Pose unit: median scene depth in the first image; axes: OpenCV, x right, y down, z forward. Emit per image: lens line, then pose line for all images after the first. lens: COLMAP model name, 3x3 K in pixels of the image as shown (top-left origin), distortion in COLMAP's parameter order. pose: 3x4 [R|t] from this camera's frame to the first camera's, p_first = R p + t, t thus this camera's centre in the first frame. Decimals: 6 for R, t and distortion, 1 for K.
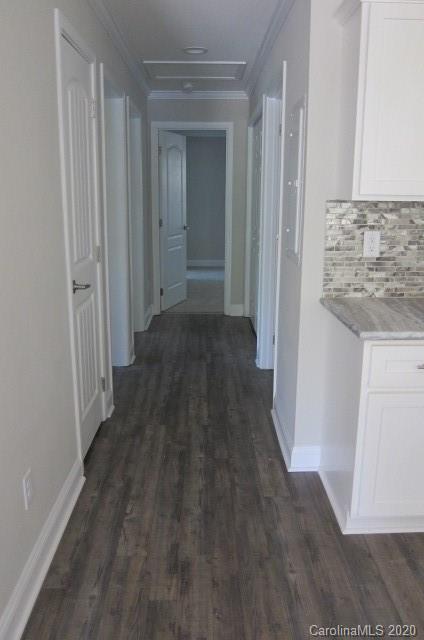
lens RADIAL K [[528.0, 0, 212.0], [0, 528.0, 320.0], [0, 0, 1]] dist [-0.074150, 0.059464]
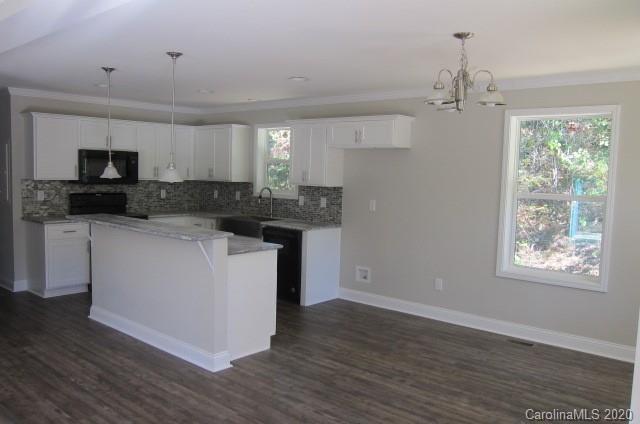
lens RADIAL K [[528.0, 0, 320.0], [0, 528.0, 212.0], [0, 0, 1]] dist [-0.074150, 0.059464]
pose [[0.662557, -0.046245, 0.747583, -0.722319], [0.153560, 0.985278, -0.075146, 0.349386], [-0.733101, 0.164587, 0.659904, -1.745101]]
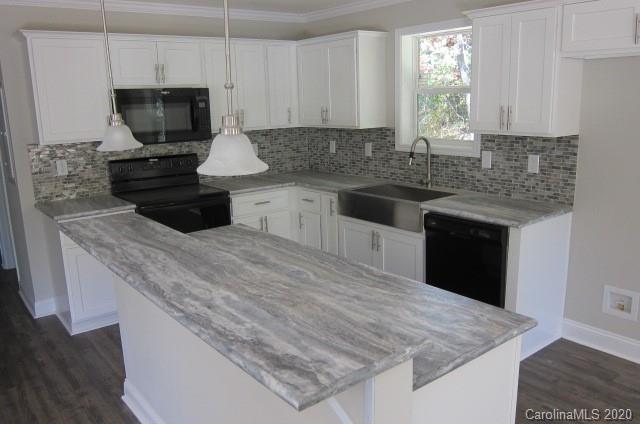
lens RADIAL K [[528.0, 0, 320.0], [0, 528.0, 212.0], [0, 0, 1]] dist [-0.074150, 0.059464]
pose [[0.794247, -0.152004, 0.588274, -0.038788], [0.172541, 0.984768, 0.021501, 0.100248], [-0.582582, 0.084424, 0.808376, -0.804933]]
